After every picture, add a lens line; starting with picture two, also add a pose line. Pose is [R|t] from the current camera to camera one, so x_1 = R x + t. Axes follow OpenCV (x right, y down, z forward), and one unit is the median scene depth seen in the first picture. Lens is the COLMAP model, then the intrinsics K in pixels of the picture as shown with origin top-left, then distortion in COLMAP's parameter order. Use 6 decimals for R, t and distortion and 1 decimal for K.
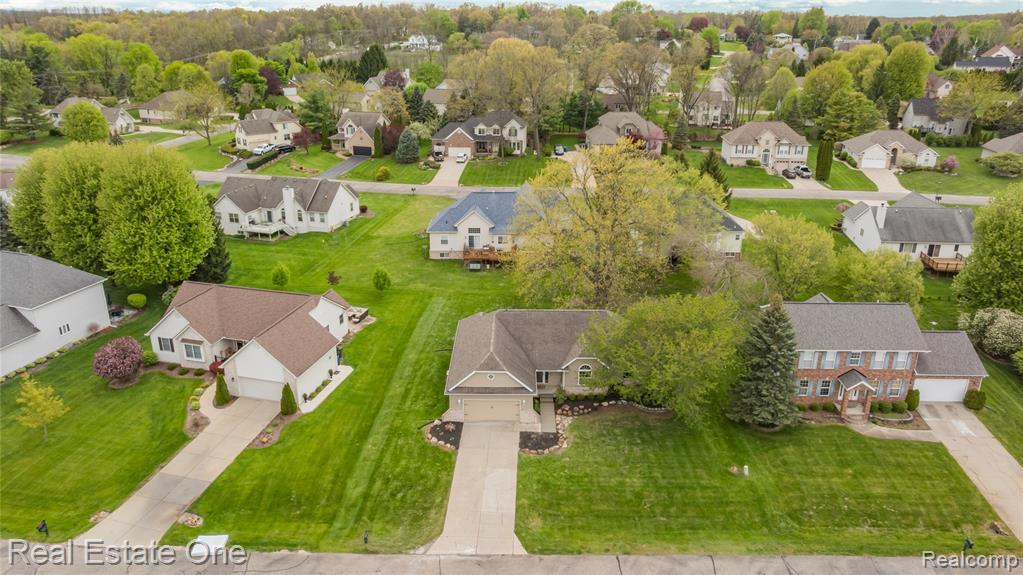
lens RADIAL K [[734.8, 0, 513.4], [0, 734.8, 282.5], [0, 0, 1]] dist [-0.024253, 0.000703]
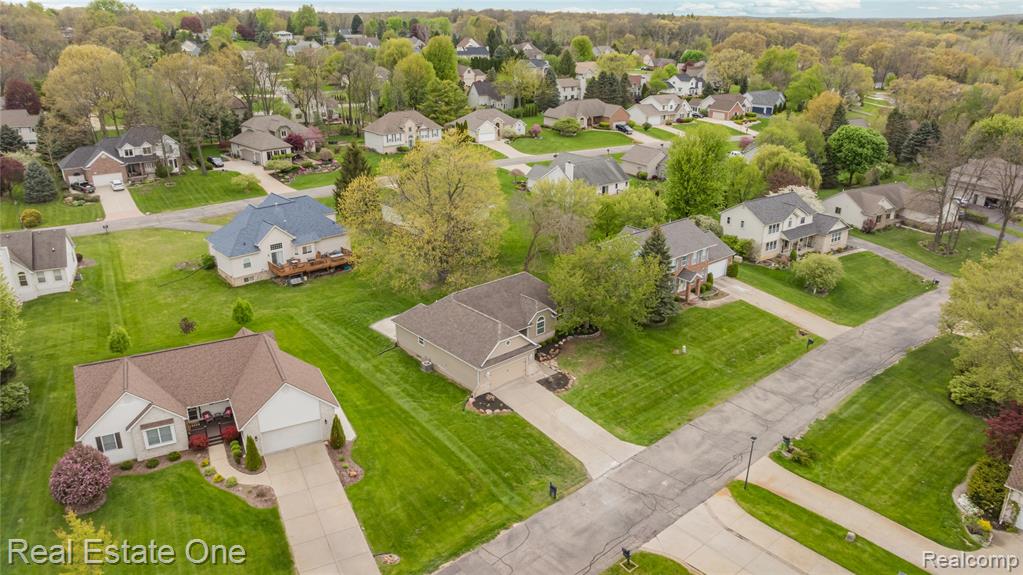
lens RADIAL K [[734.8, 0, 513.4], [0, 734.8, 282.5], [0, 0, 1]] dist [-0.024253, 0.000703]
pose [[0.737899, -0.235443, 0.632512, -0.399419], [0.232098, 0.968543, 0.089755, -0.035170], [-0.633747, 0.080574, 0.769333, 0.060383]]
